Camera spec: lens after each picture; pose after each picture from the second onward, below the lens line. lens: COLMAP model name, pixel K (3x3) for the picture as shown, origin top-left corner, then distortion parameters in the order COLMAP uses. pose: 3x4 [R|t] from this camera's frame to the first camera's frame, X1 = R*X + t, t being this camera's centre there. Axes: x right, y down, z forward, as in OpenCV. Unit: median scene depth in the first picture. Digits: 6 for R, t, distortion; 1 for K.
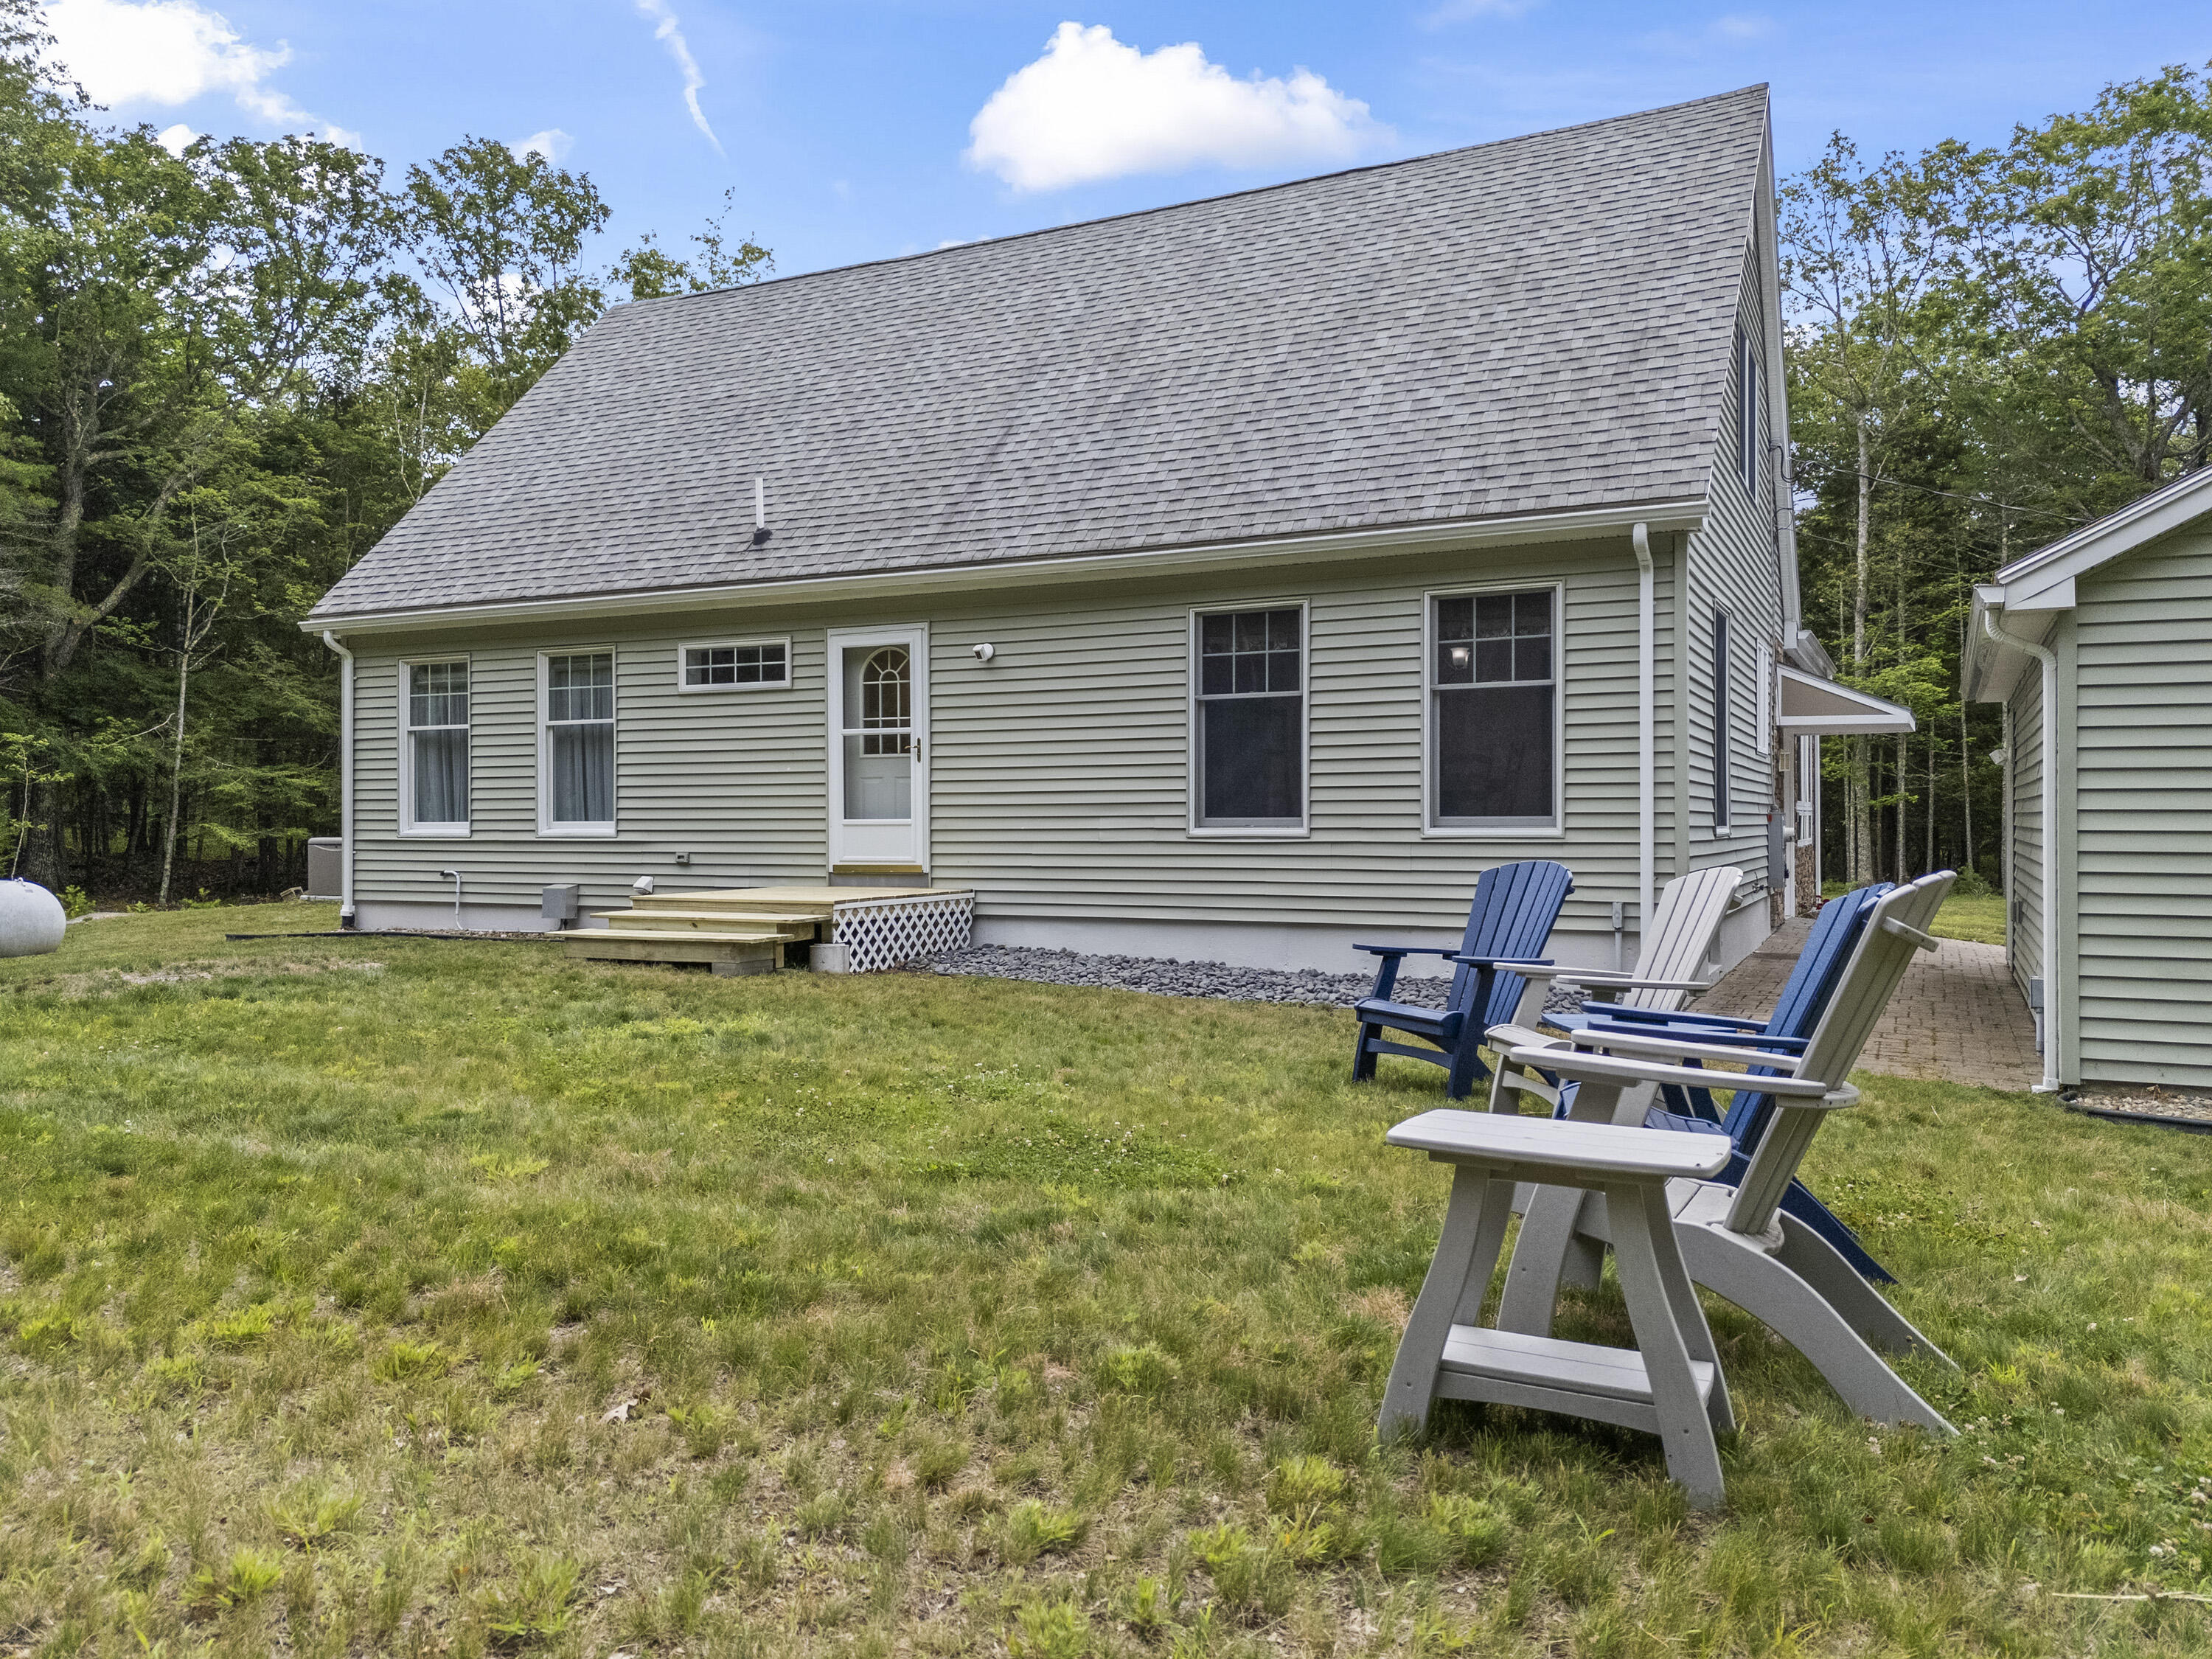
lens RADIAL K [[1615.4, 0, 1109.9], [0, 1615.4, 837.8], [0, 0, 1]] dist [0.077830, -0.072319]
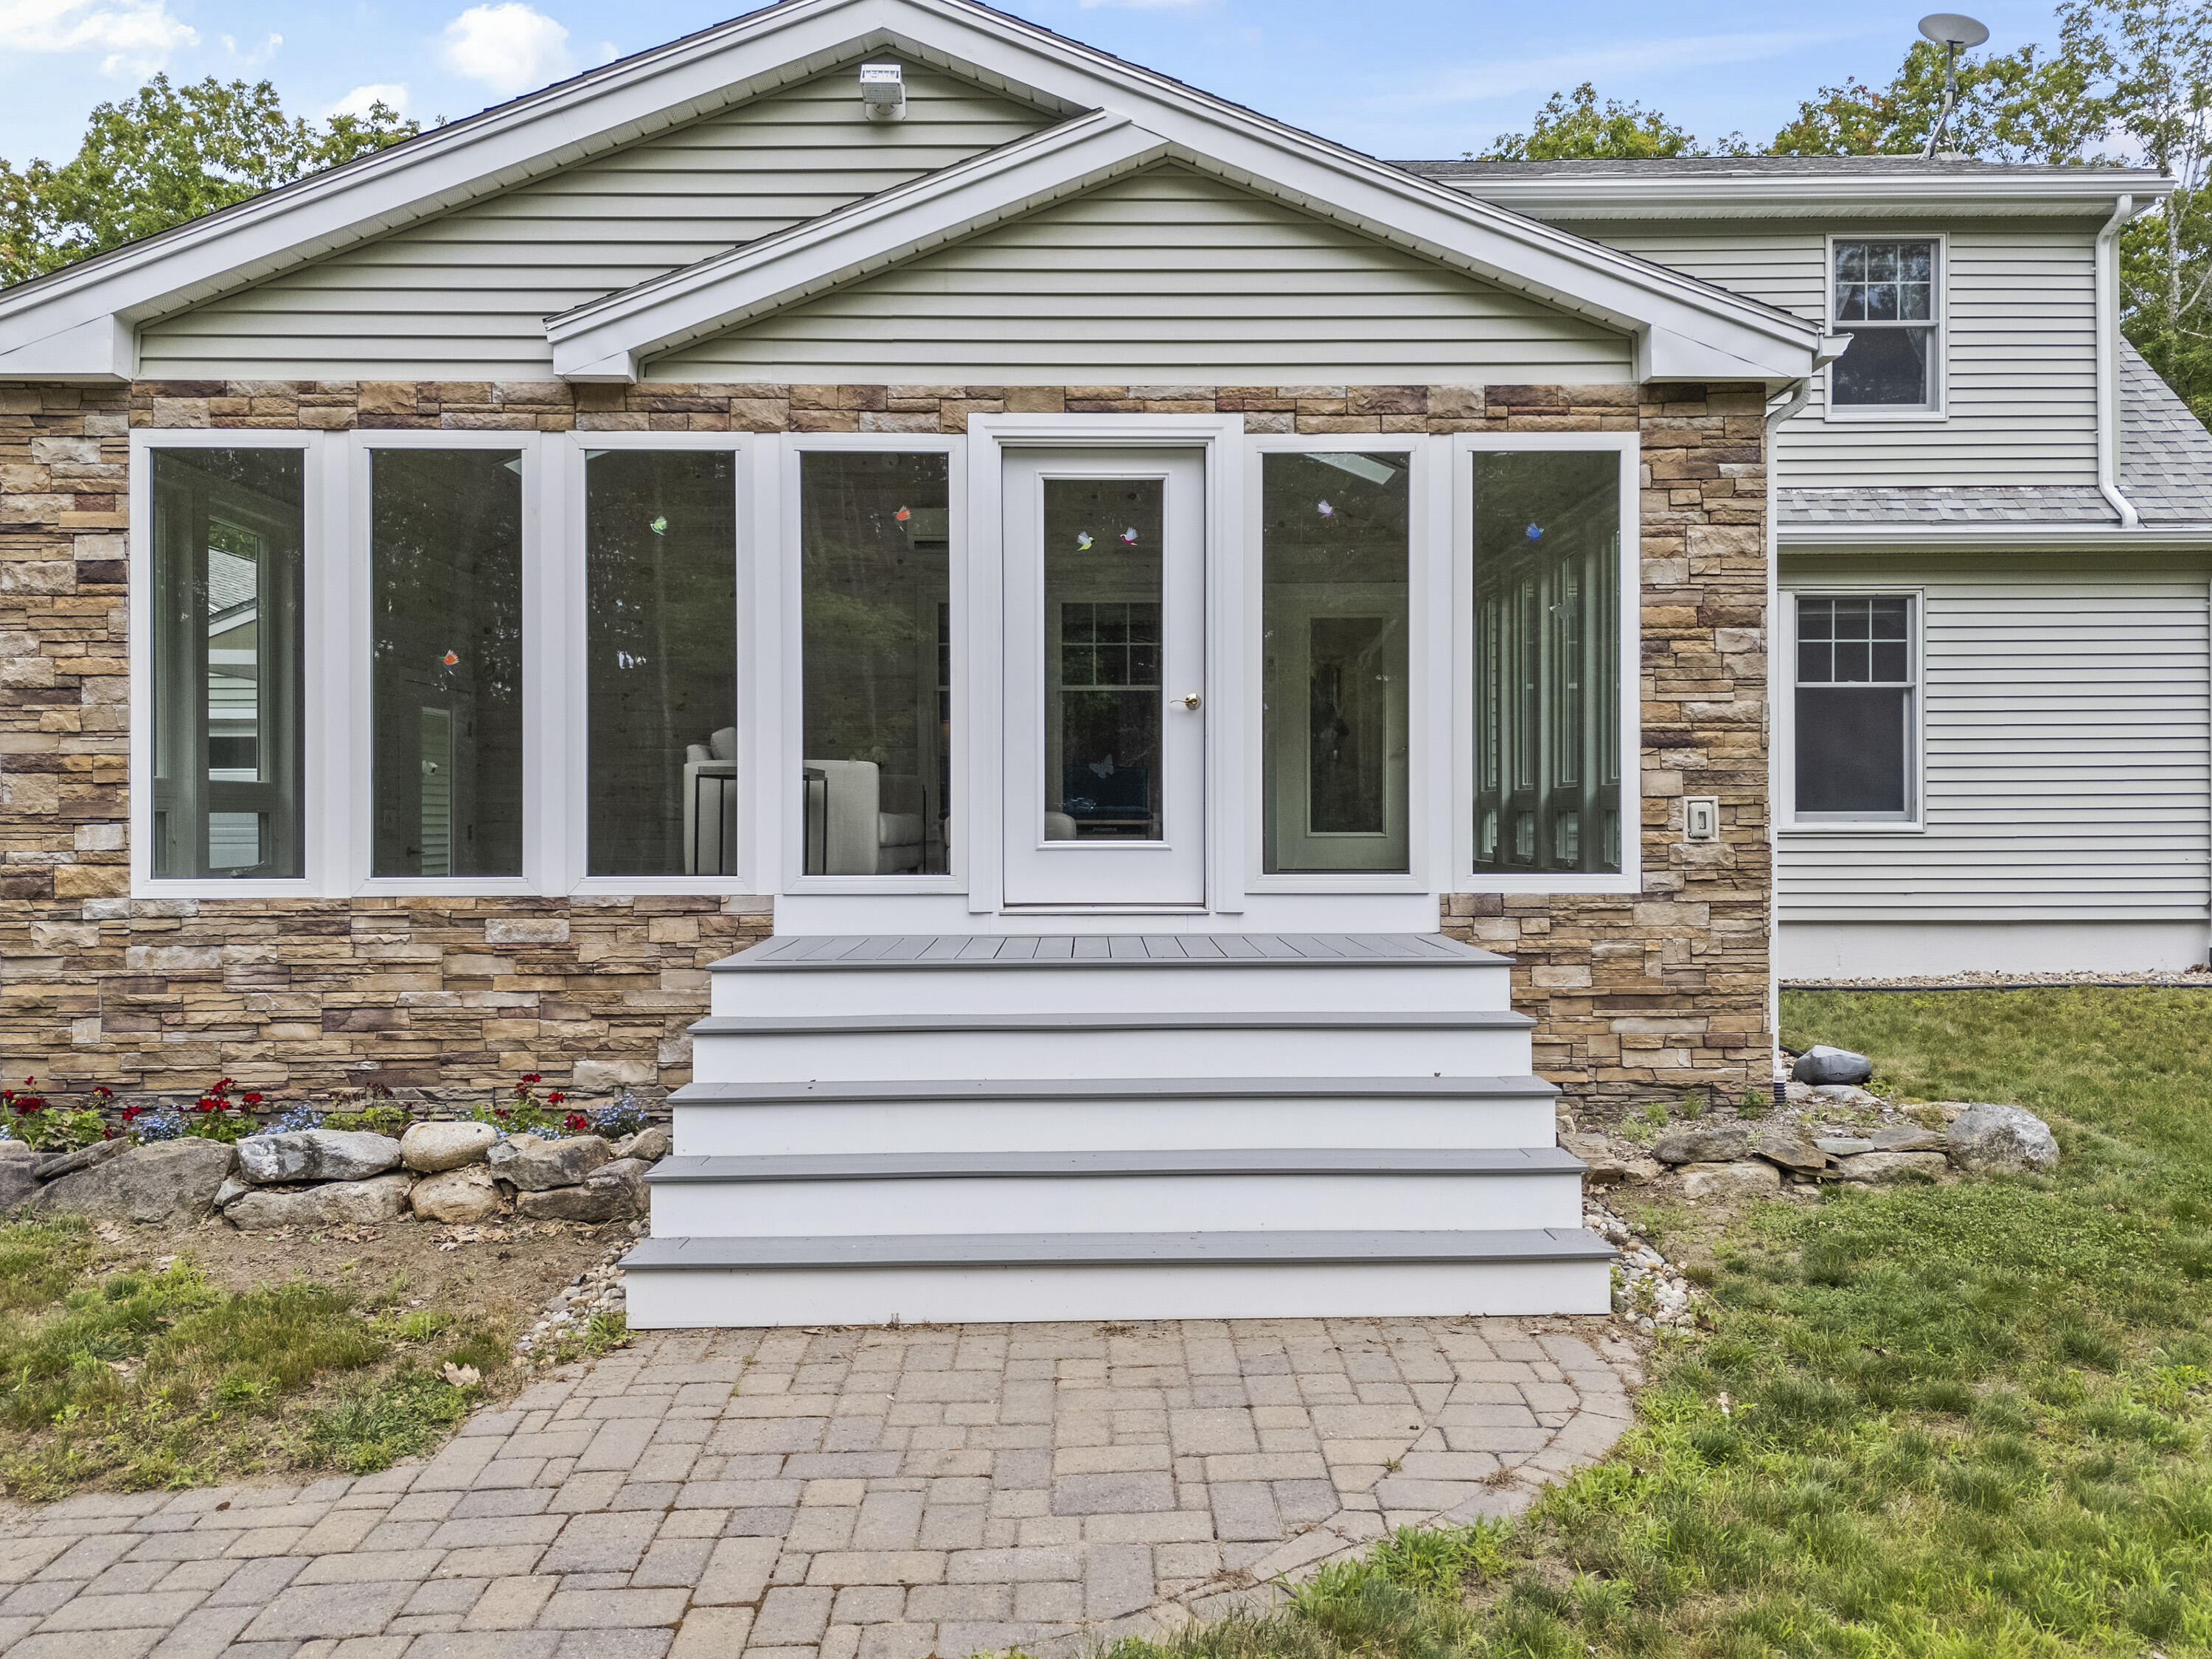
lens RADIAL K [[1615.4, 0, 1120.5], [0, 1615.4, 814.7], [0, 0, 1]] dist [0.077830, -0.072319]
pose [[0.885456, 0.001437, 0.464721, -0.647336], [0.005381, 0.999896, -0.013344, 0.000444], [-0.464692, 0.014316, 0.885357, 0.286739]]
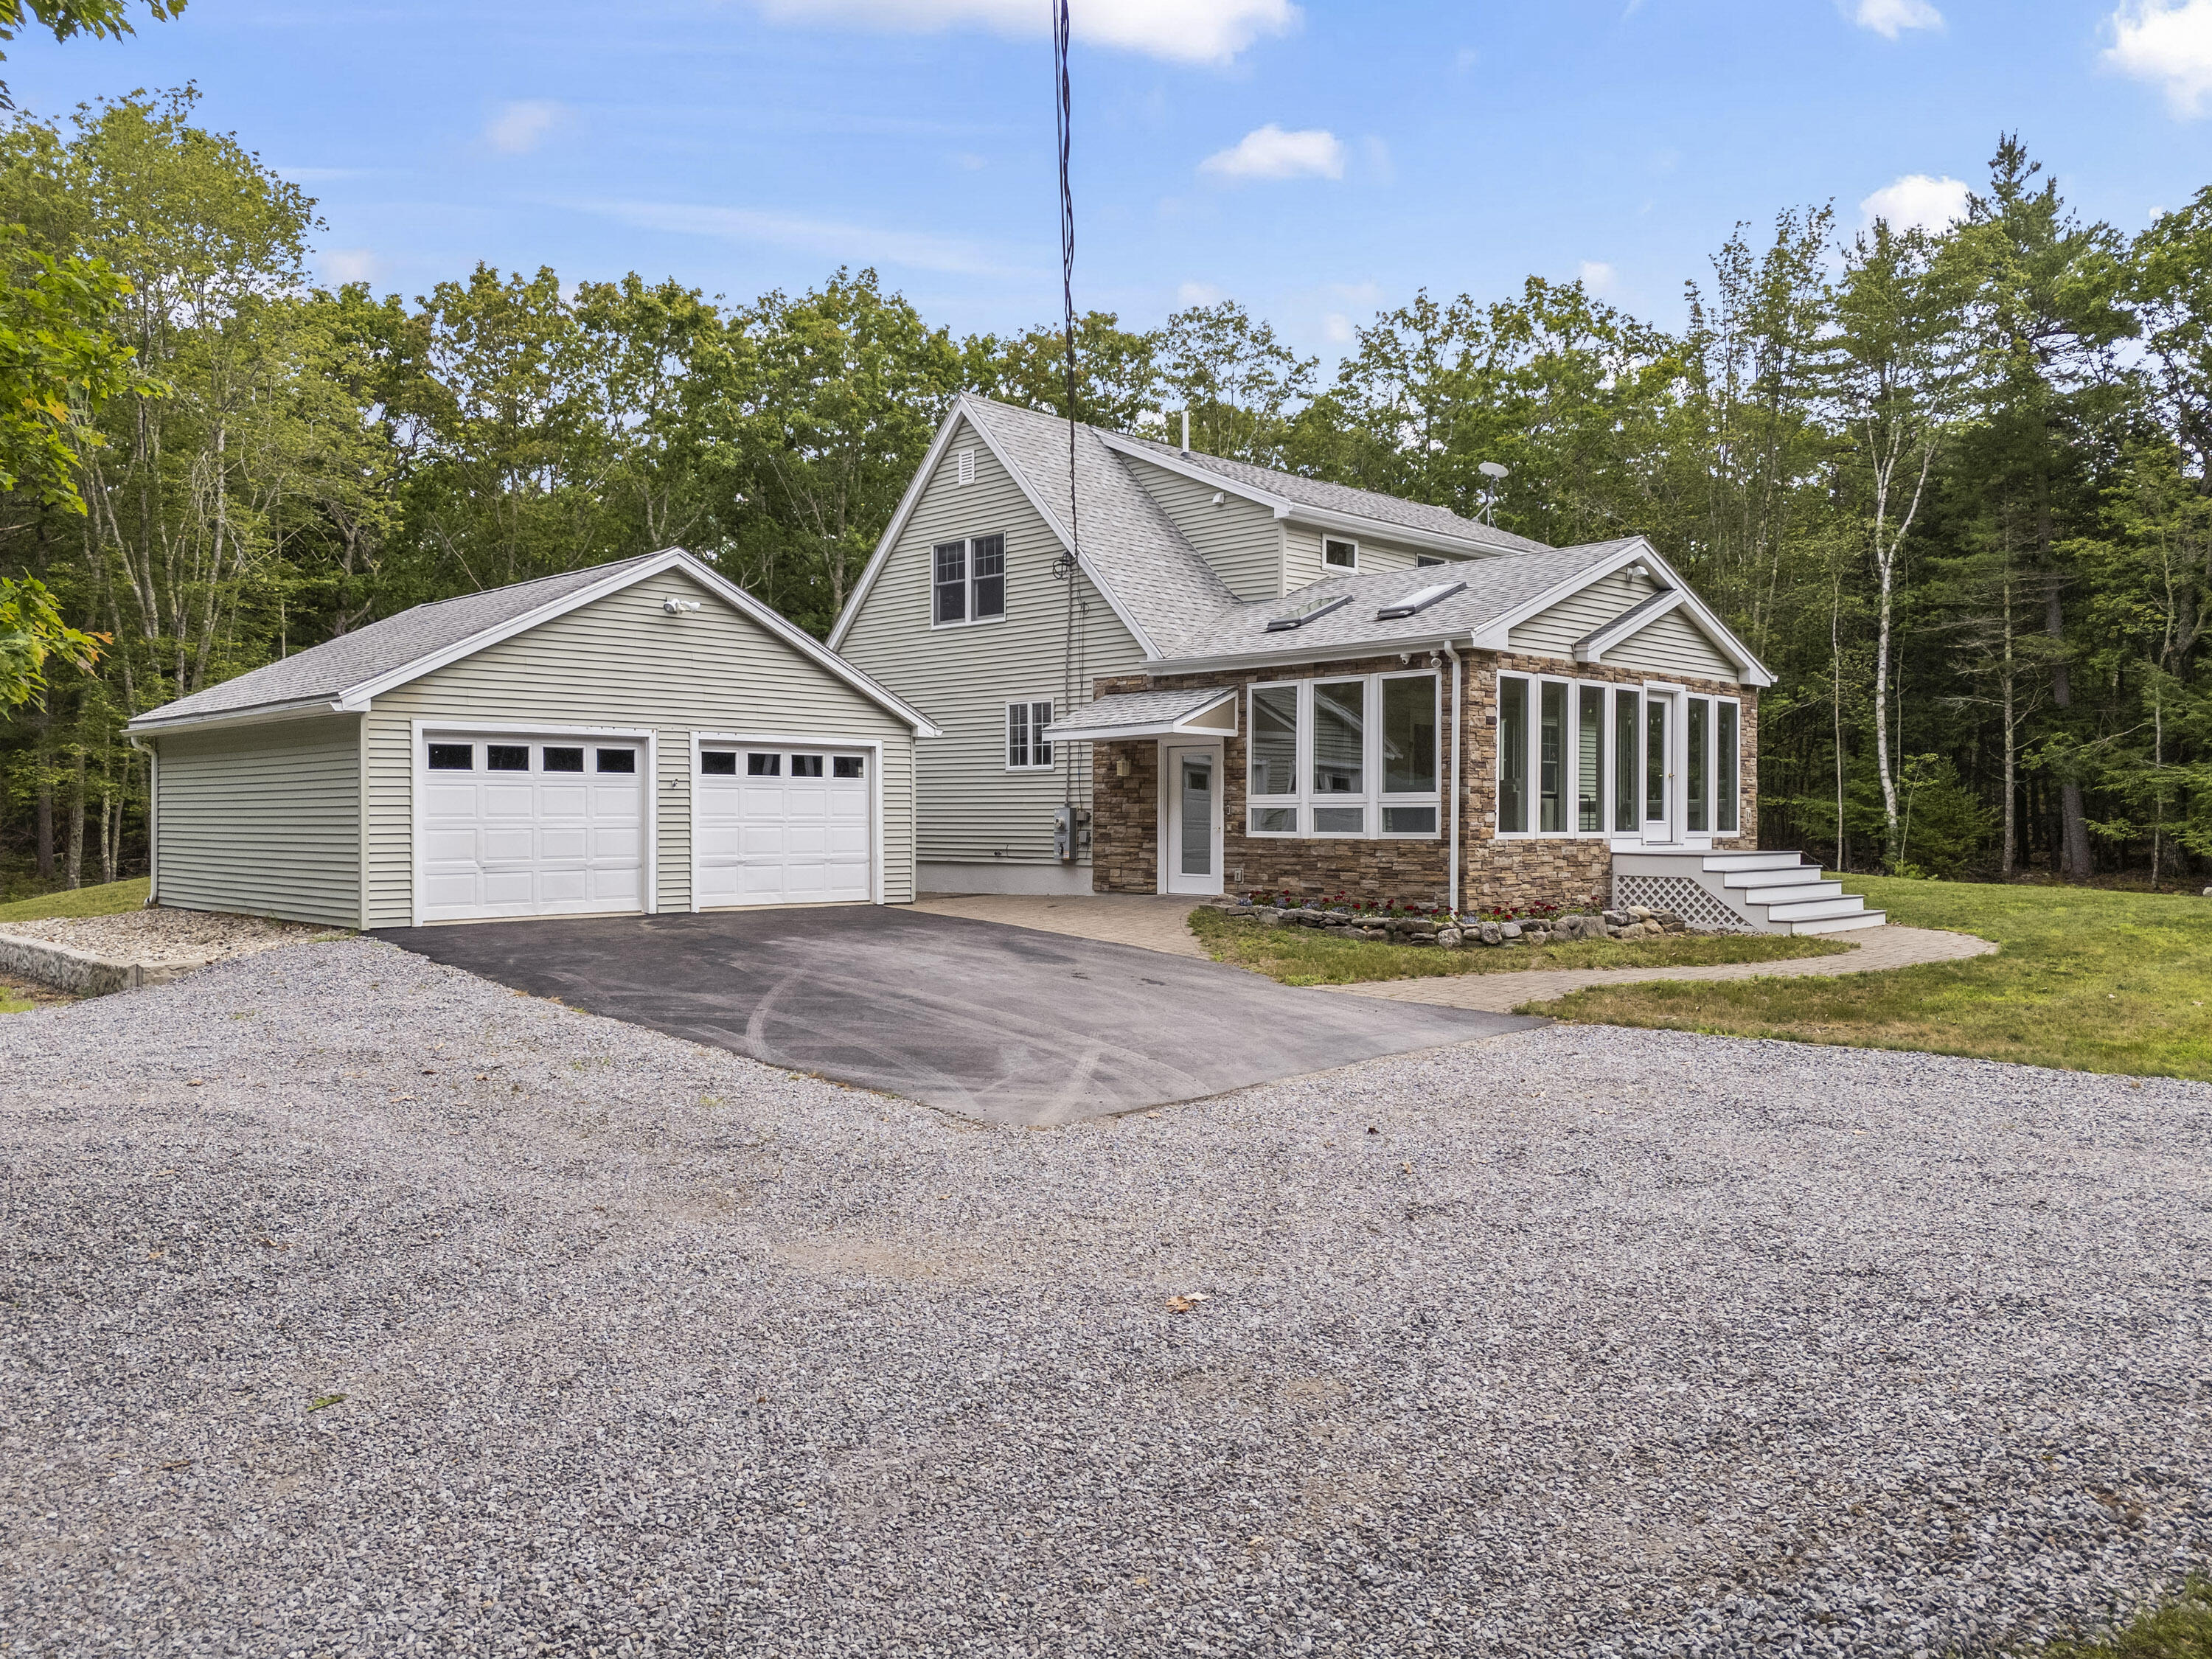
lens RADIAL K [[1615.4, 0, 1102.2], [0, 1615.4, 822.6], [0, 0, 1]] dist [0.077830, -0.072319]
pose [[0.310861, 0.002862, 0.950451, -2.040041], [0.007084, 0.999961, -0.005328, 0.008258], [-0.950429, 0.008390, 0.310828, 0.749529]]
